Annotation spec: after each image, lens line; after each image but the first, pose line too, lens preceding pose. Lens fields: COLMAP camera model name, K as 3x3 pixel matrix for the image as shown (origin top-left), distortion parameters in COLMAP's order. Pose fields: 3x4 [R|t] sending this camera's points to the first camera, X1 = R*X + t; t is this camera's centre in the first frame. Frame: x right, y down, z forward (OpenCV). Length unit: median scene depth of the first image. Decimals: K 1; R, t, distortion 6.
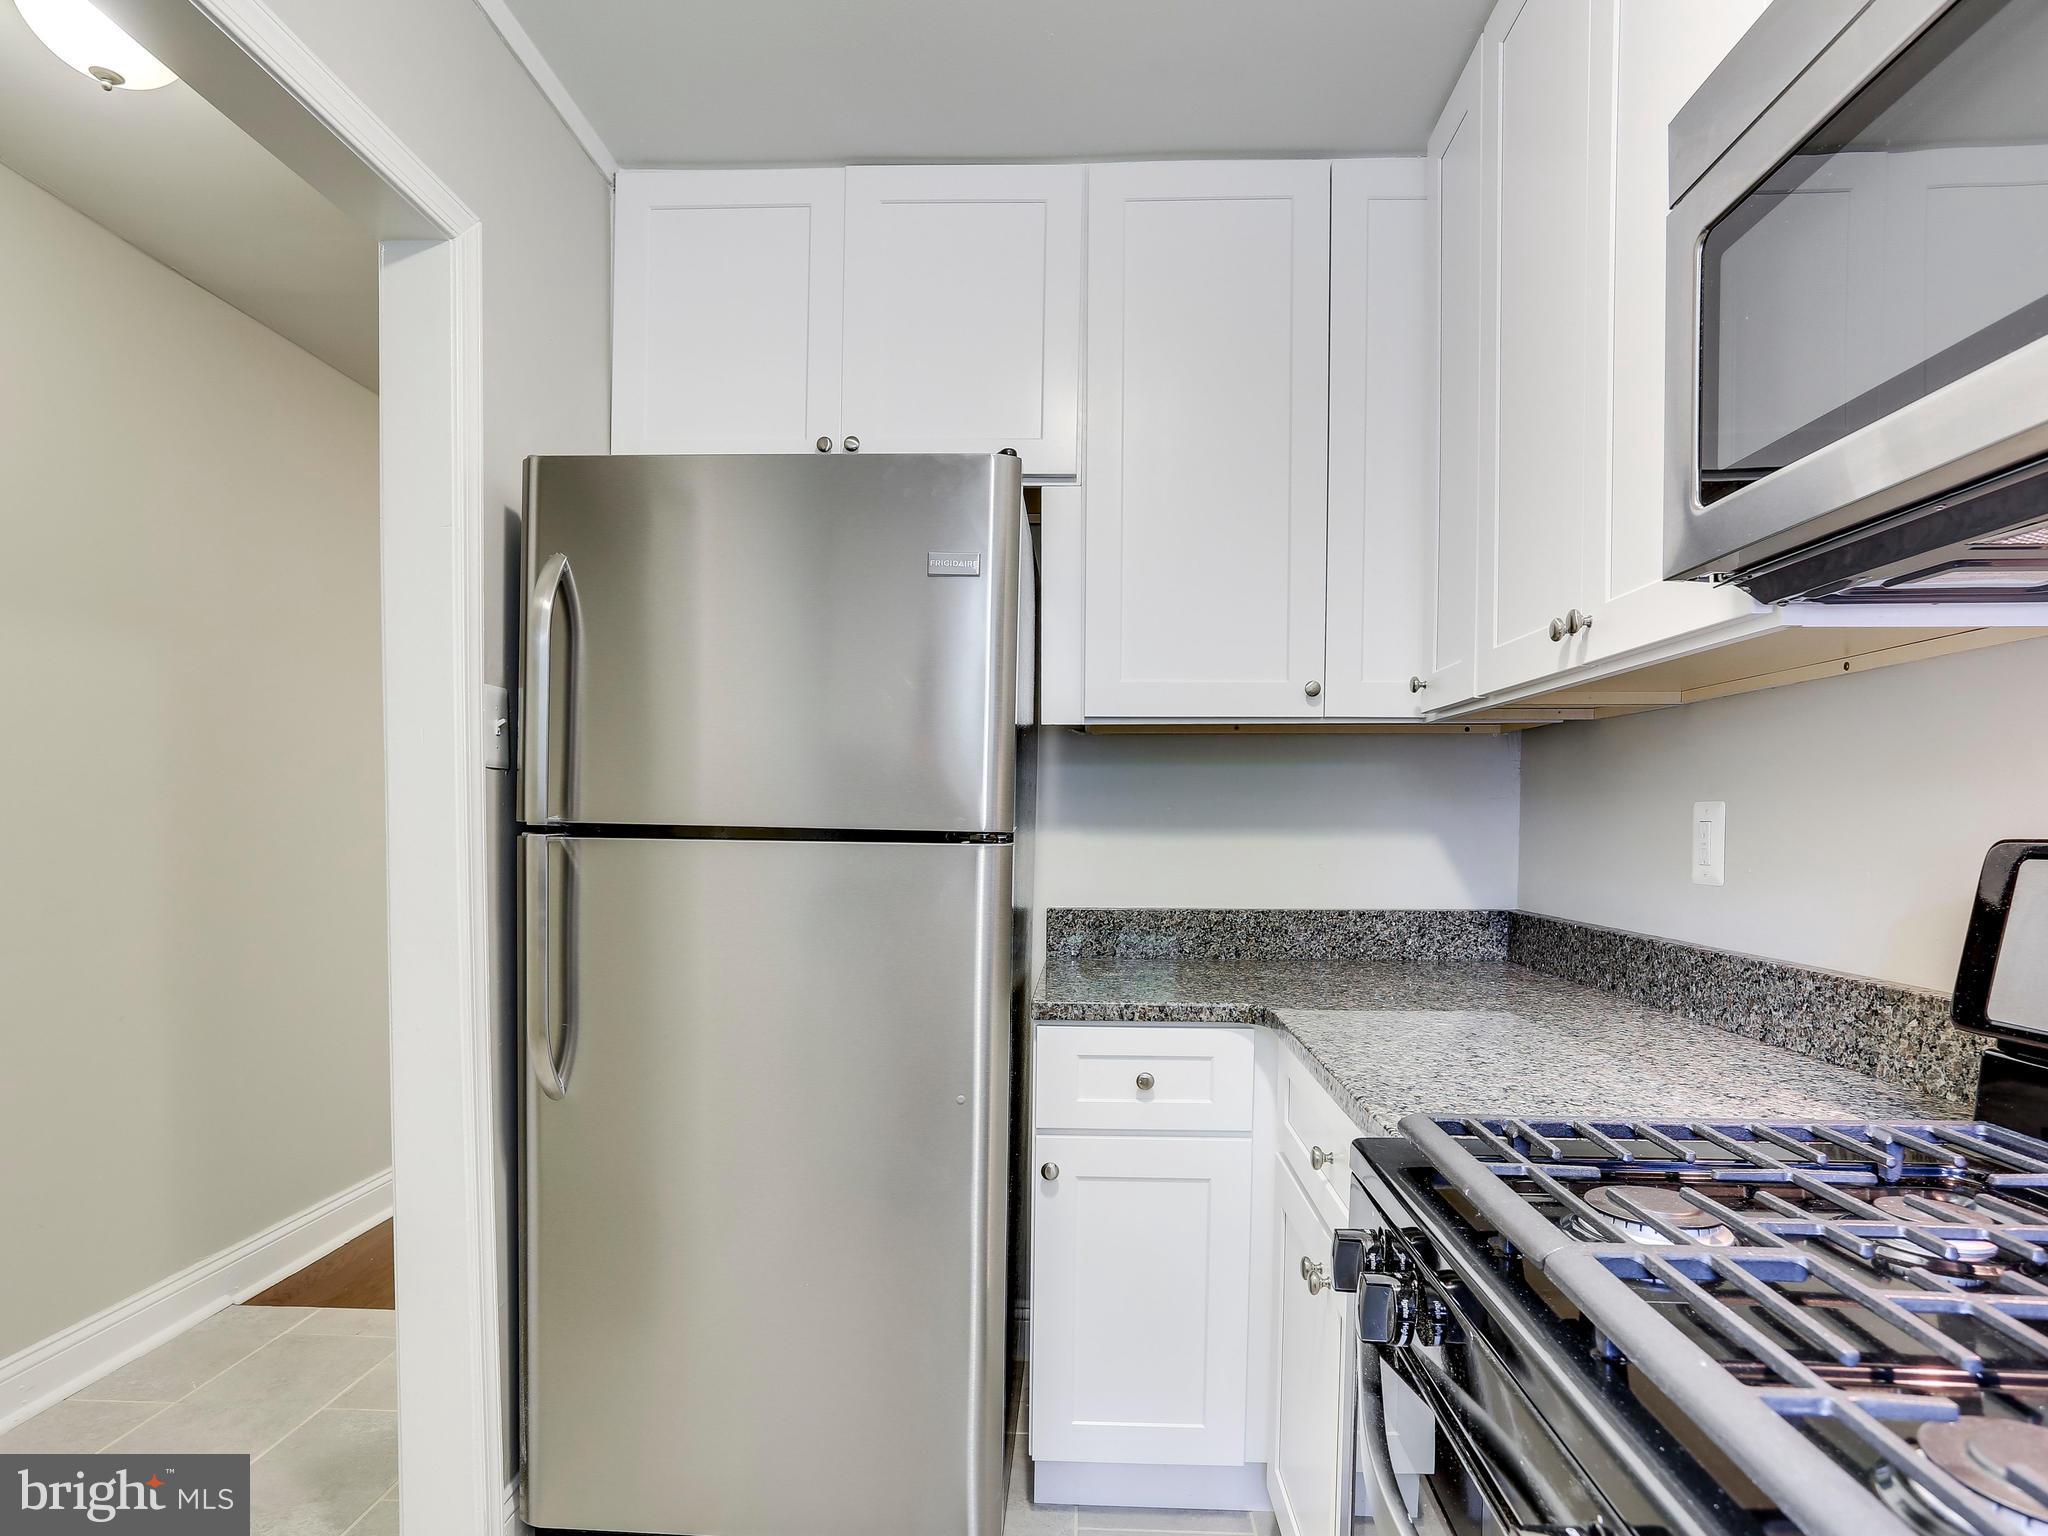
lens RADIAL K [[1156.5, 0, 1028.4], [0, 1156.5, 838.1], [0, 0, 1]] dist [-0.066535, 0.056986]
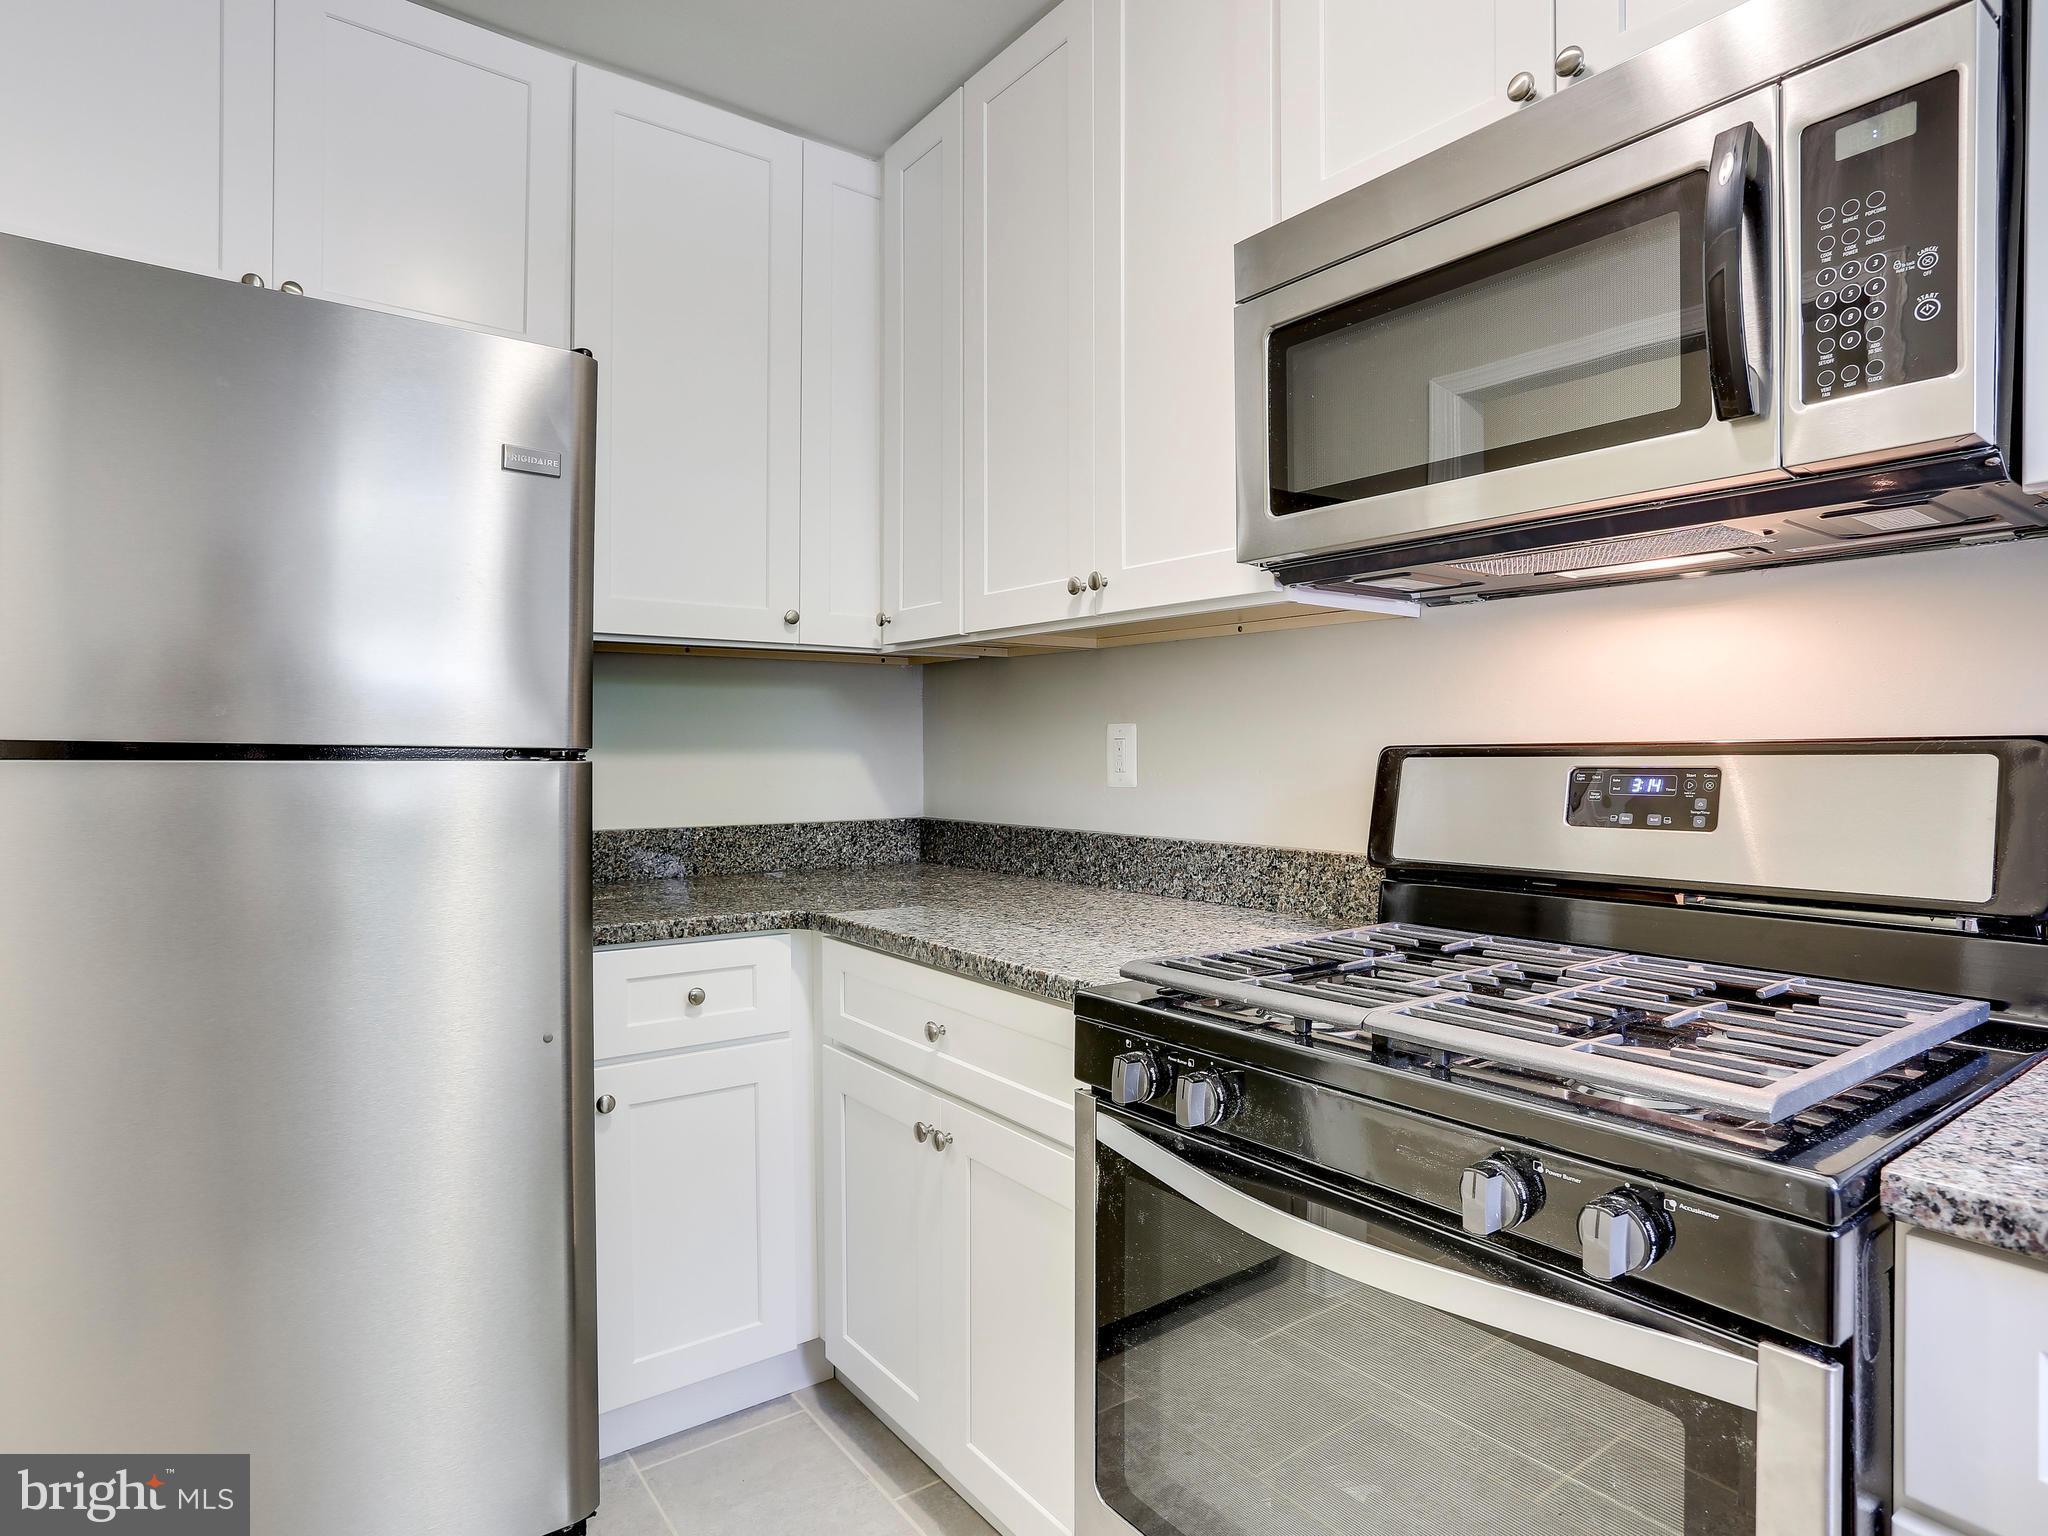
lens RADIAL K [[1143.6, 0, 1019.7], [0, 1143.6, 744.5], [0, 0, 1]] dist [-0.054438, 0.032561]
pose [[0.772244, -0.000050, 0.635326, -0.311247], [0.011948, 0.999824, -0.014444, 0.008709], [-0.635214, 0.018746, 0.772109, 0.050516]]
